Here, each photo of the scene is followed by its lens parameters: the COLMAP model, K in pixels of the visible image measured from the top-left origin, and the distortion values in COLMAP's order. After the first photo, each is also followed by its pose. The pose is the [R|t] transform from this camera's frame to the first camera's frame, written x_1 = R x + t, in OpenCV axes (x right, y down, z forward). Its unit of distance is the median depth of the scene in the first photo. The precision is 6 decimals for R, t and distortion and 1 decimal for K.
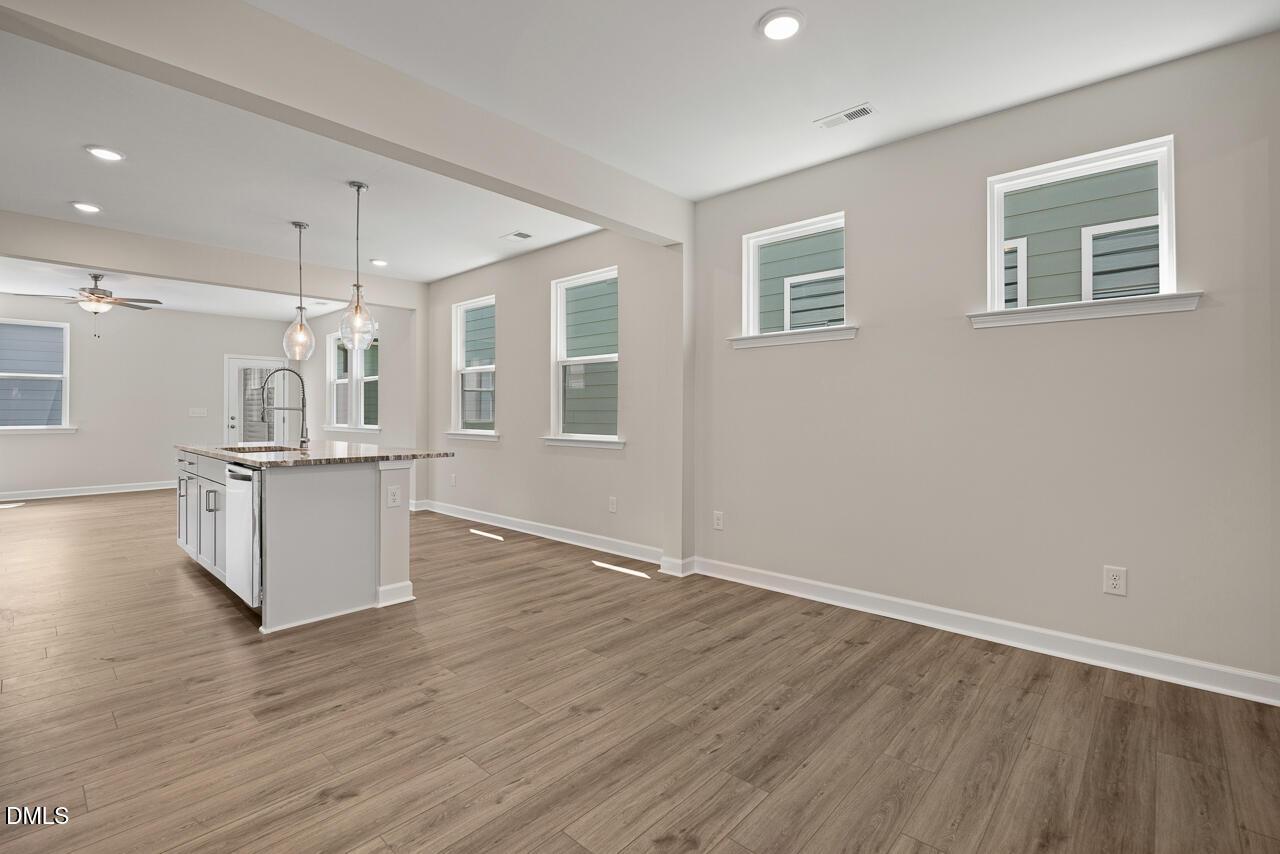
lens RADIAL K [[585.0, 0, 649.2], [0, 585.0, 411.4], [0, 0, 1]] dist [-0.012980, -0.000327]
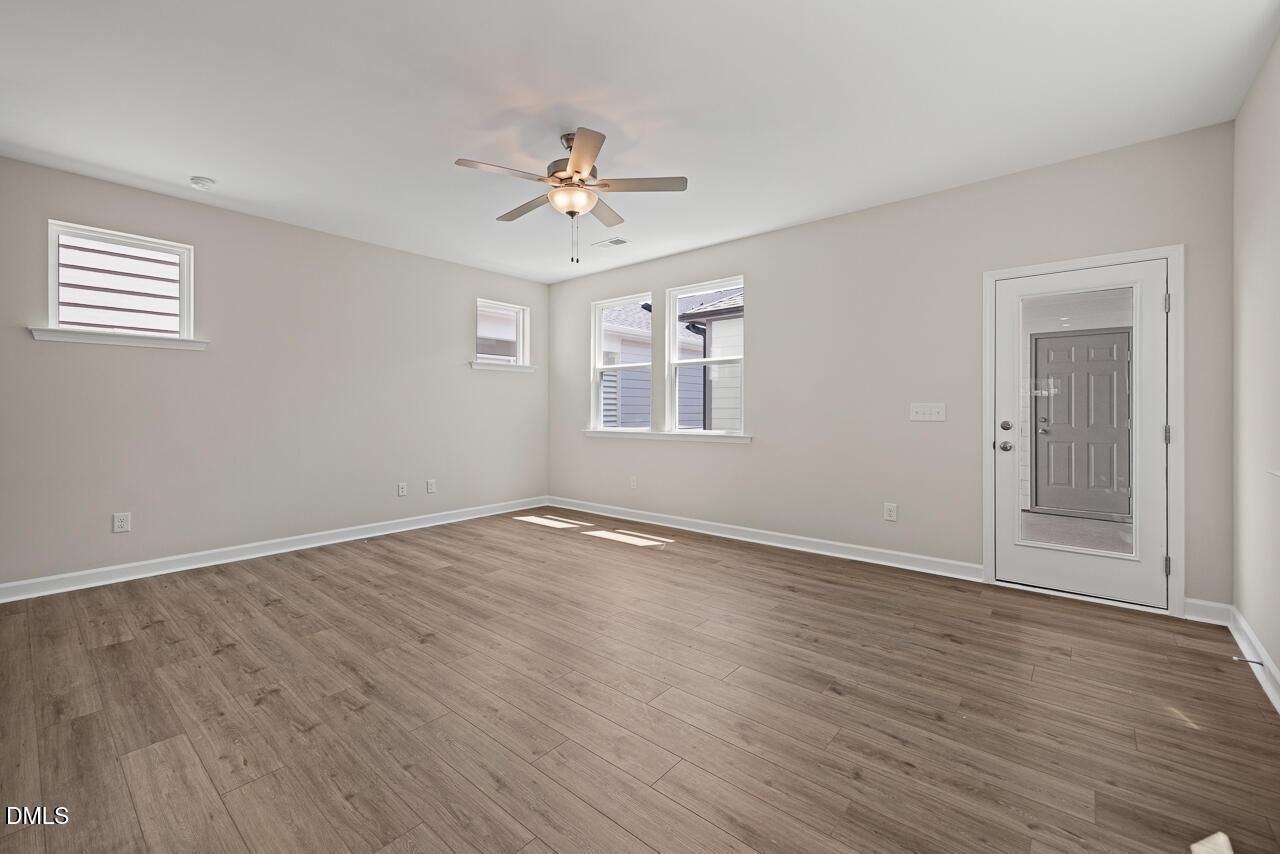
lens RADIAL K [[527.8, 0, 630.3], [0, 527.8, 413.9], [0, 0, 1]] dist [0.012453, 0.000056]
pose [[0.018533, 0.005139, -0.999815, -0.452777], [0.003887, 0.999979, 0.005212, 0.000246], [0.999821, -0.003983, 0.018513, 0.942719]]
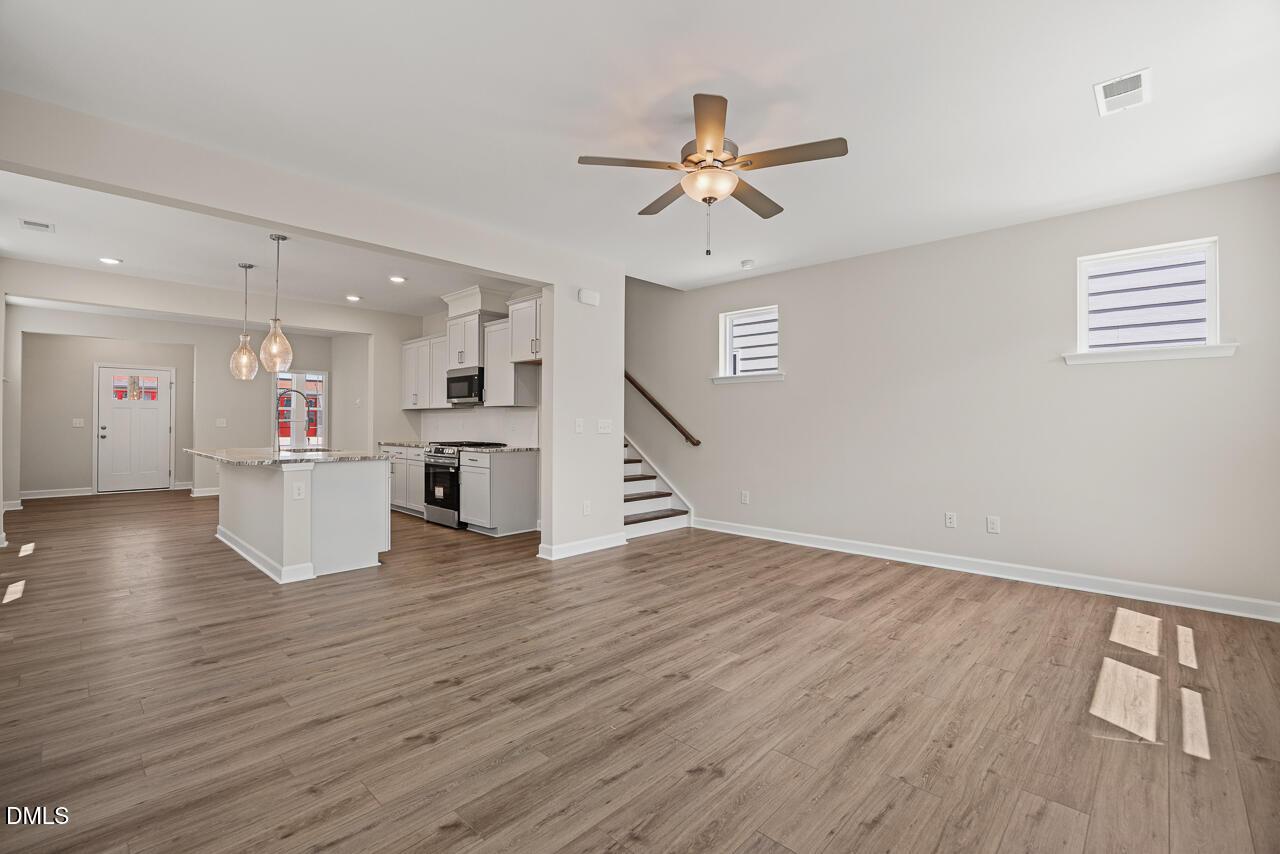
lens RADIAL K [[561.4, 0, 644.4], [0, 561.4, 418.5], [0, 0, 1]] dist [-0.016589, 0.000709]
pose [[-0.999657, -0.008999, 0.024591, -0.833697], [-0.009273, 0.999896, -0.011071, -0.000476], [-0.024489, -0.011295, -0.999636, 1.286869]]
